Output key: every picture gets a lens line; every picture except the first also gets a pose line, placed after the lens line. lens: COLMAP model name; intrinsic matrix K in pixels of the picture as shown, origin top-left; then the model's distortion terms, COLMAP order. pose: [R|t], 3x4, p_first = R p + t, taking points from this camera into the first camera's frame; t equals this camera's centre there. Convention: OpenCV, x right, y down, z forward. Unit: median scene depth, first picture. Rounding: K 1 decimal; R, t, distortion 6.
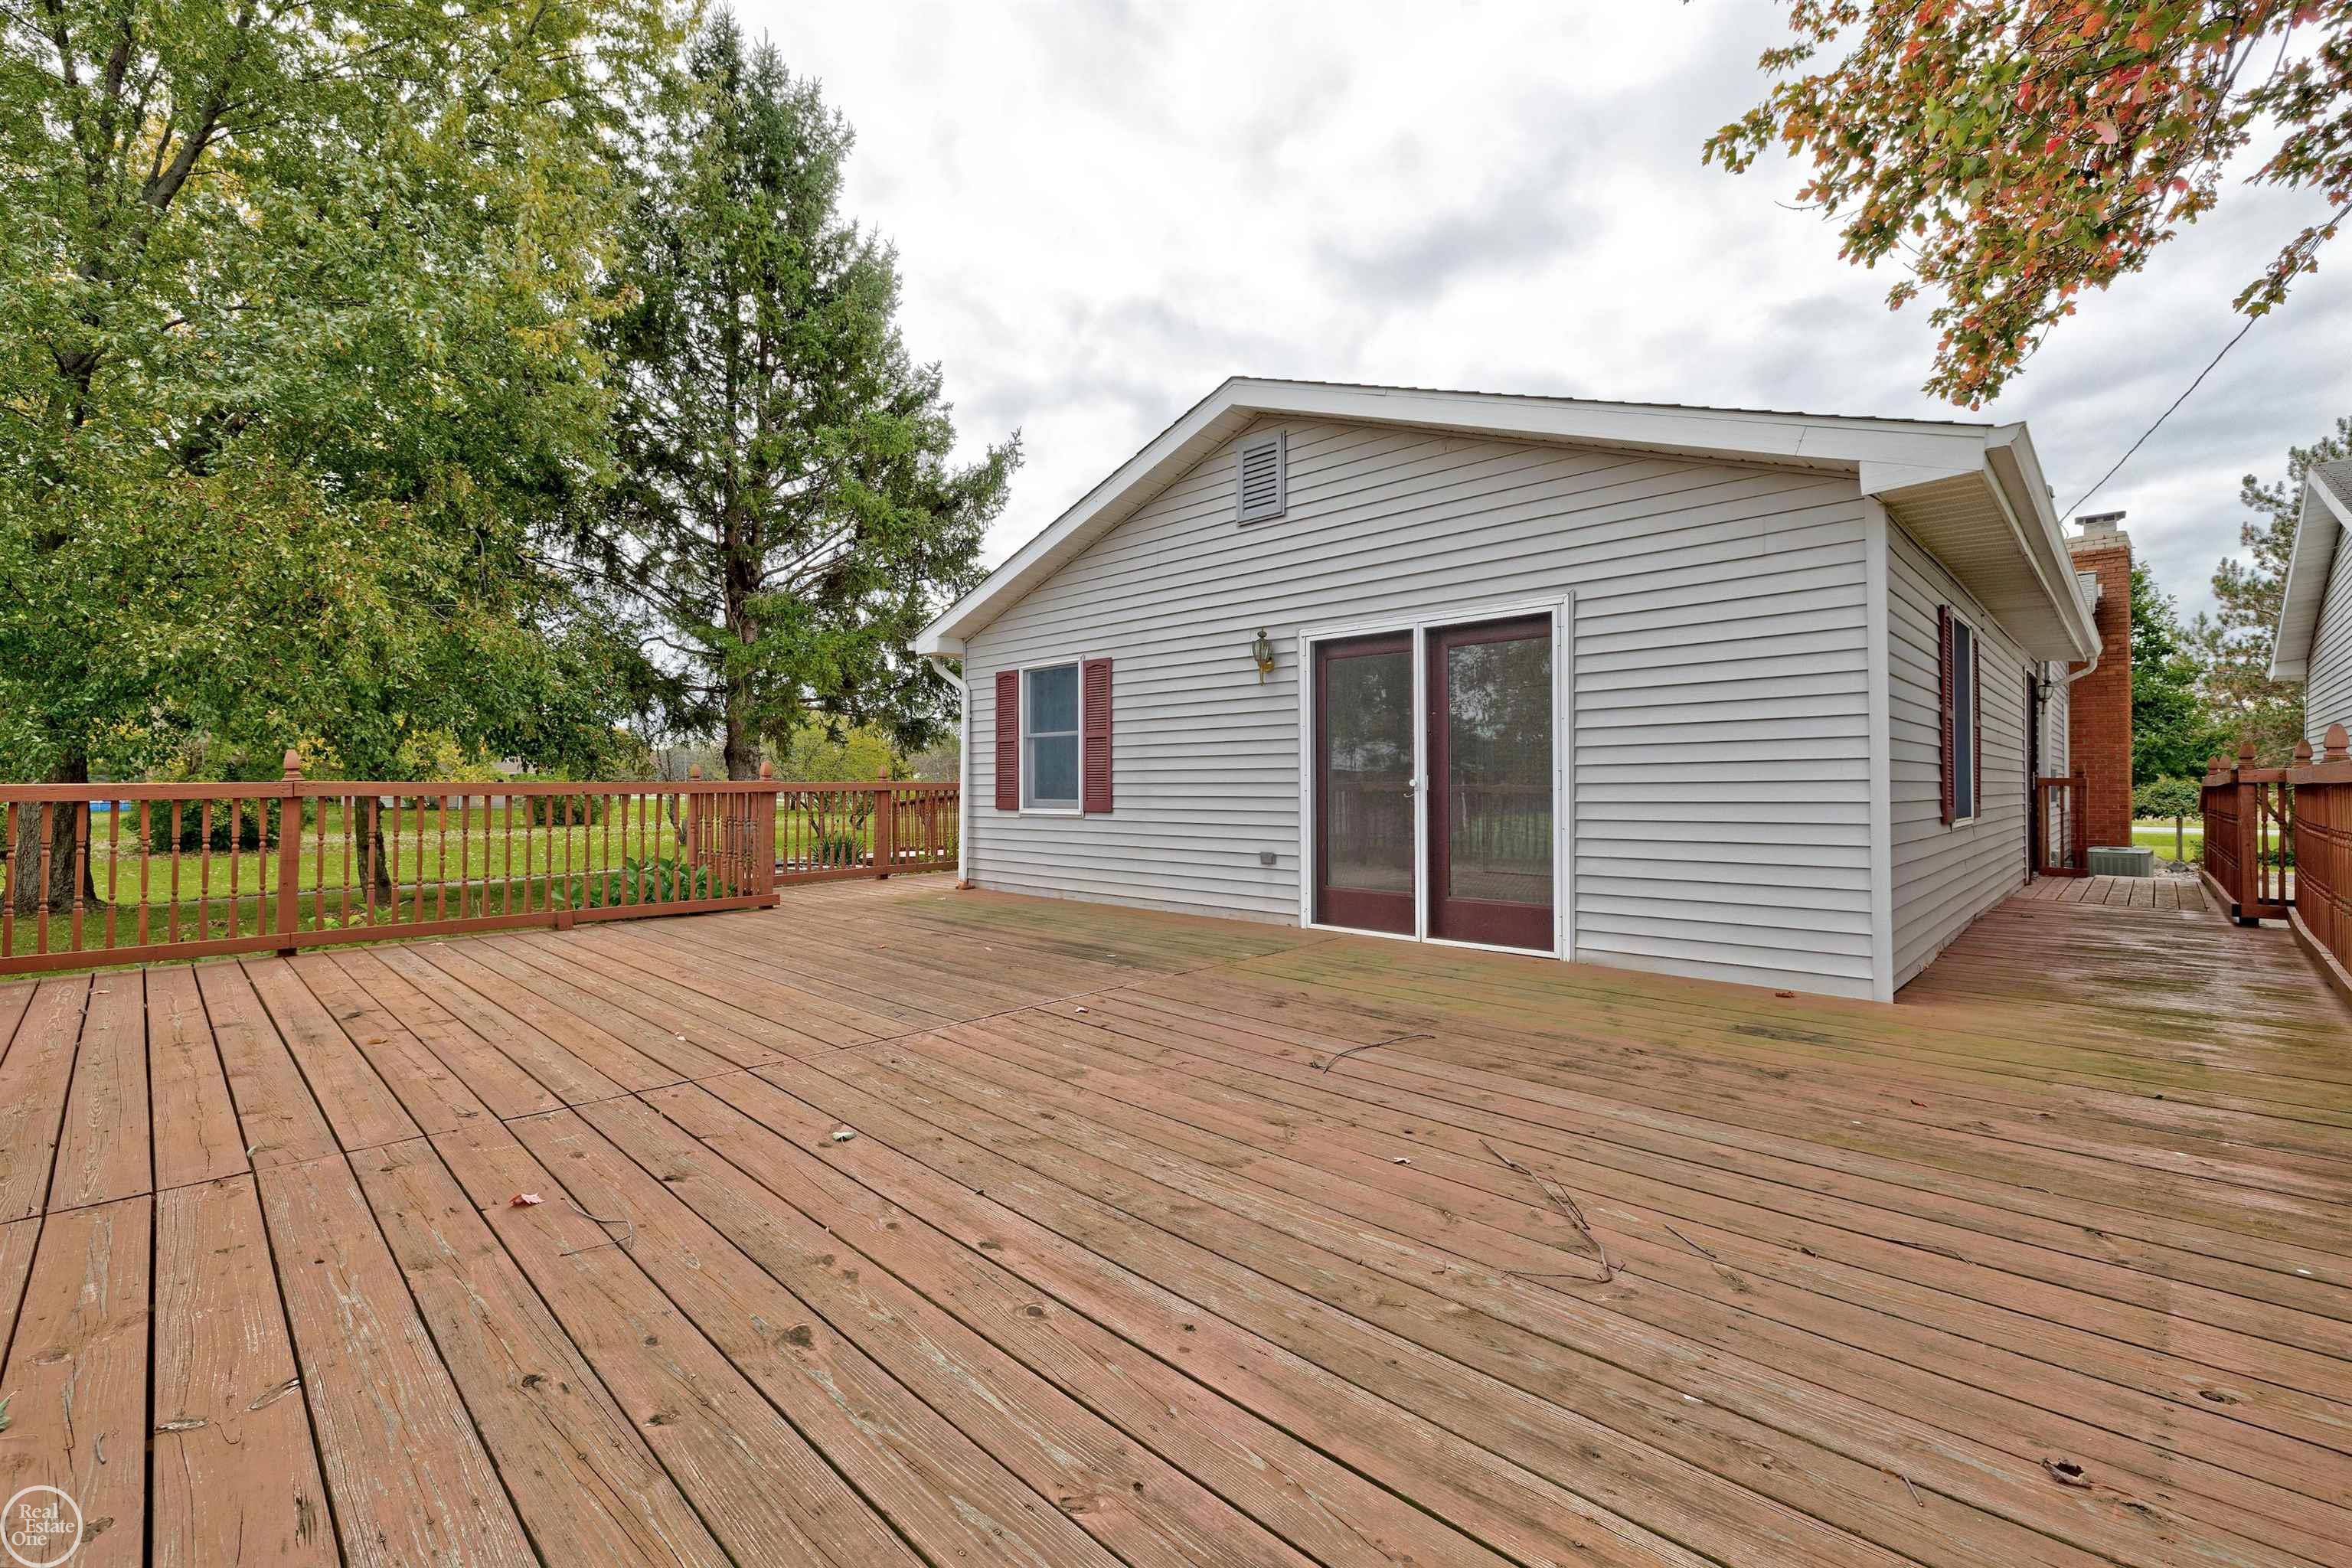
lens RADIAL K [[998.1, 0, 1176.0], [0, 998.1, 784.0], [0, 0, 1]] dist [-0.001720, -0.000300]
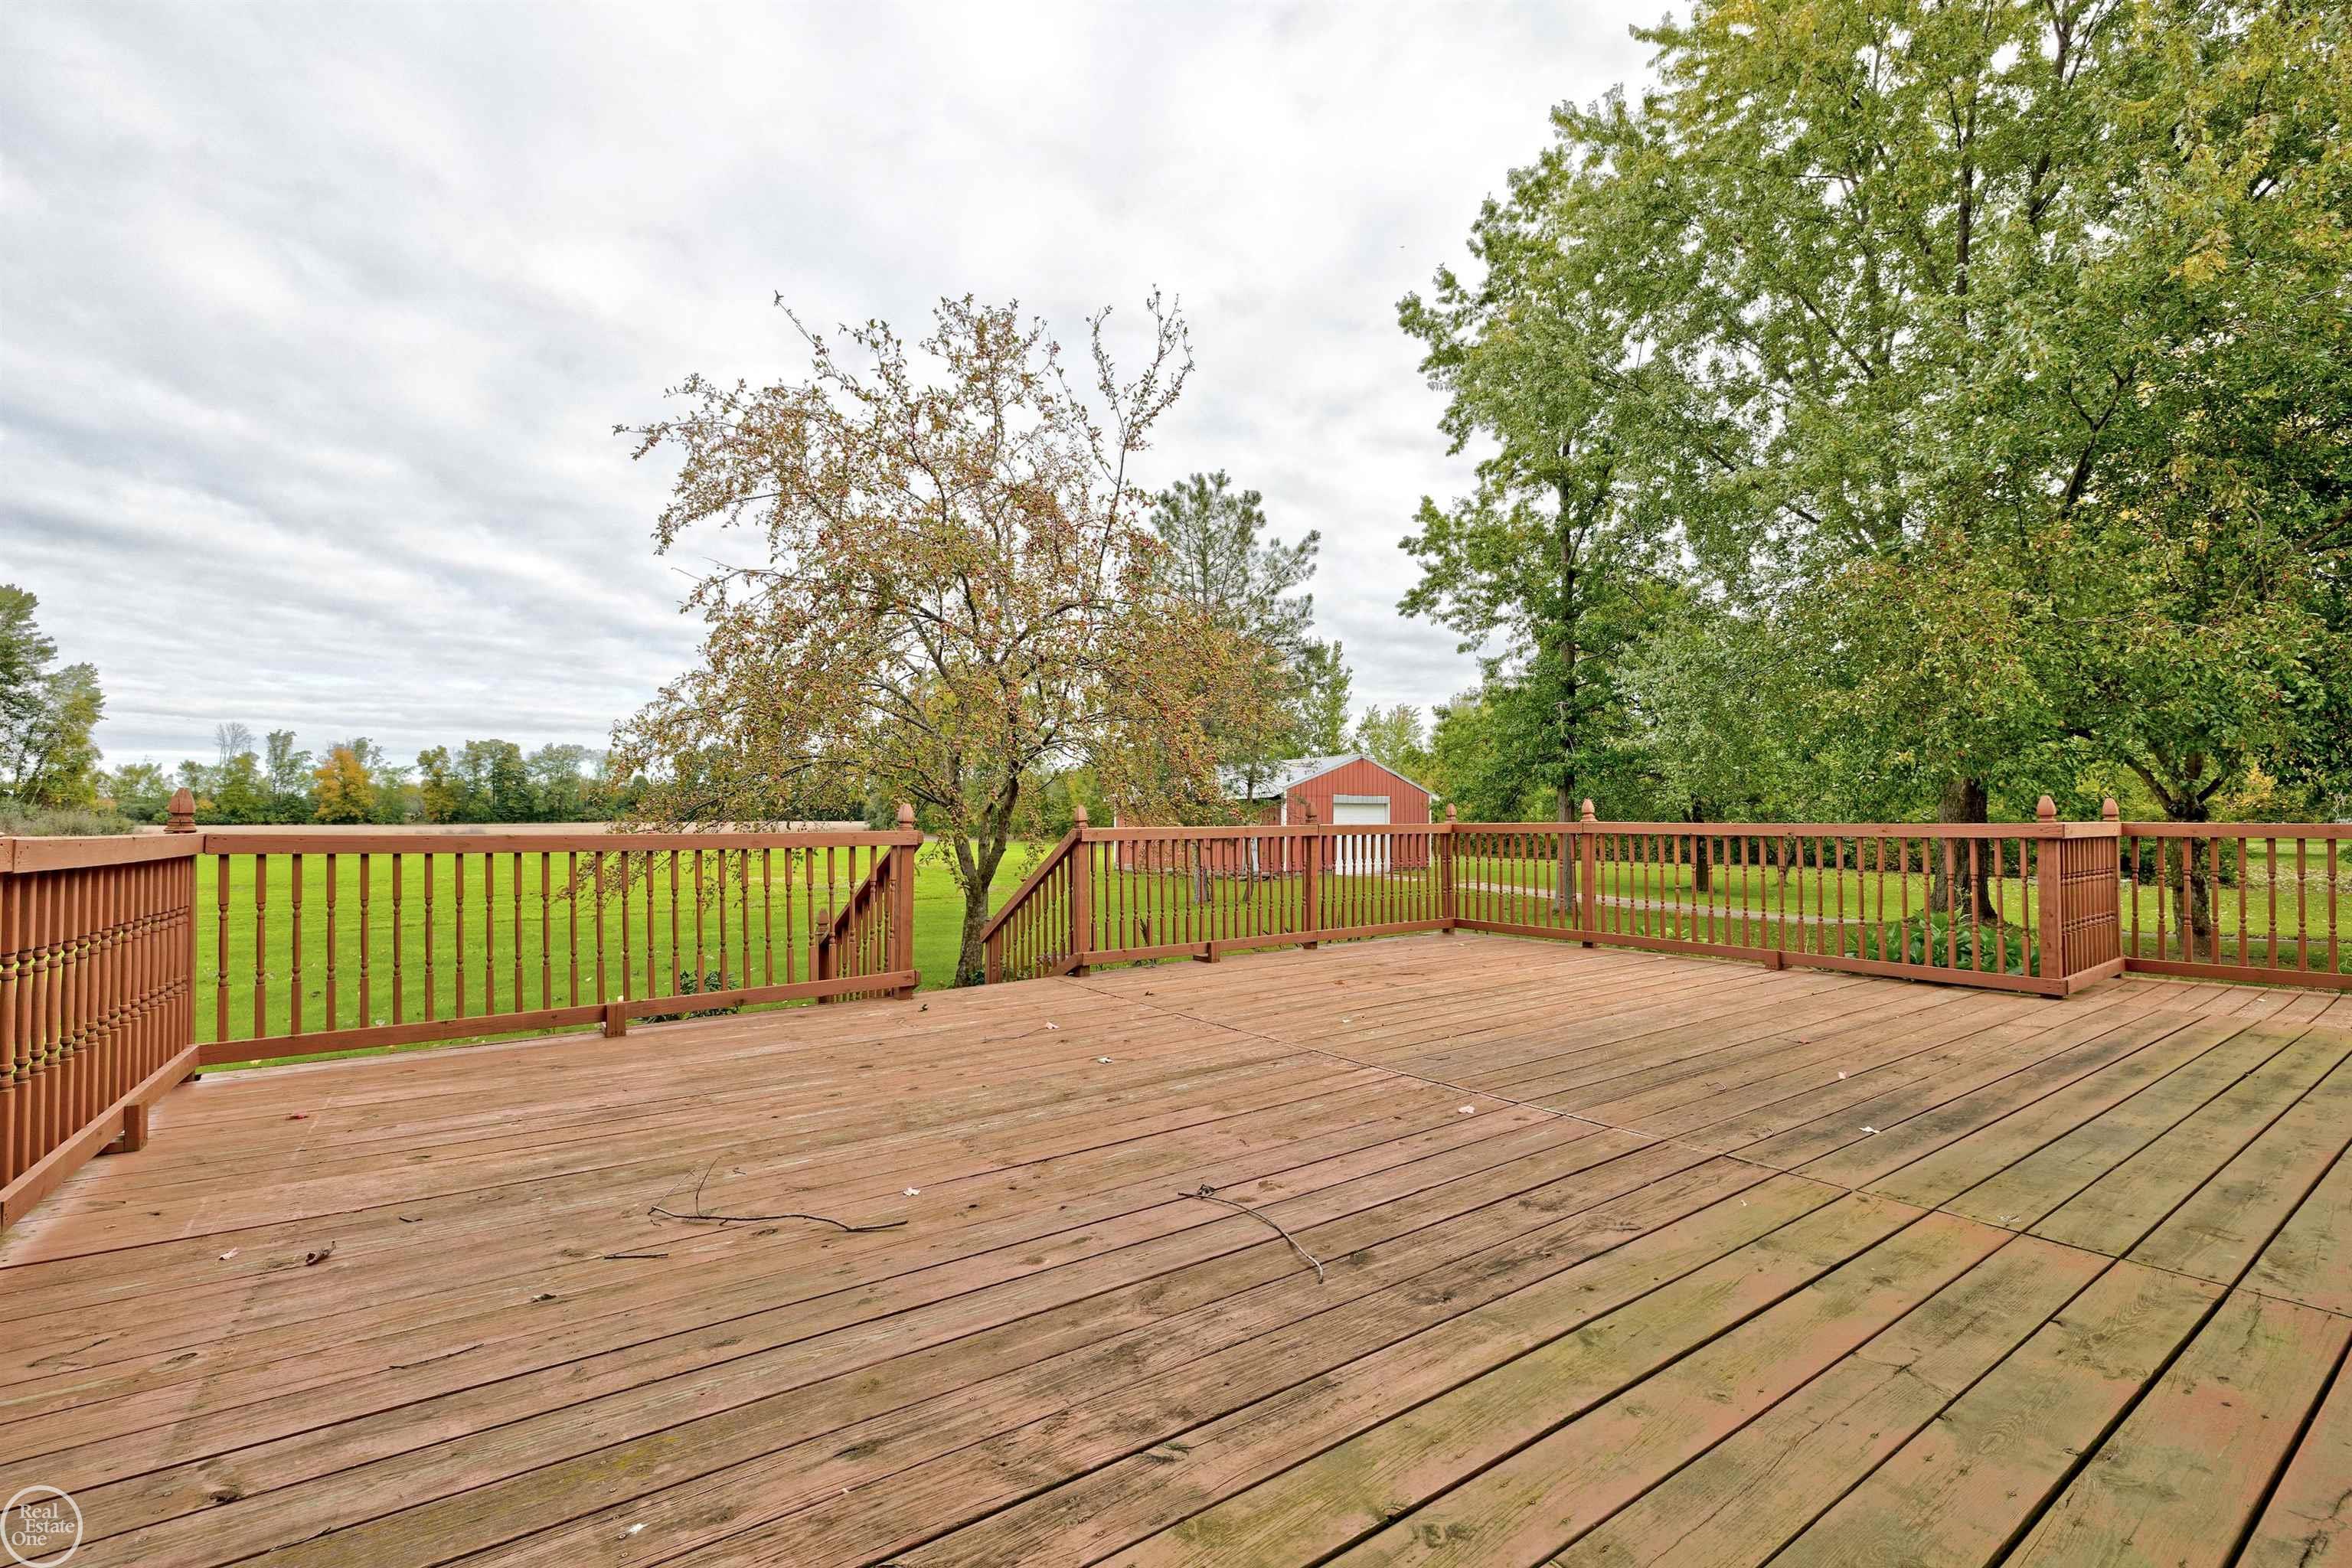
lens RADIAL K [[998.1, 0, 1176.0], [0, 998.1, 784.0], [0, 0, 1]] dist [-0.001720, -0.000300]
pose [[-0.194981, -0.029982, -0.980349, 1.221470], [0.003067, 0.999509, -0.031178, -0.028142], [0.980802, -0.009086, -0.194793, 1.470683]]
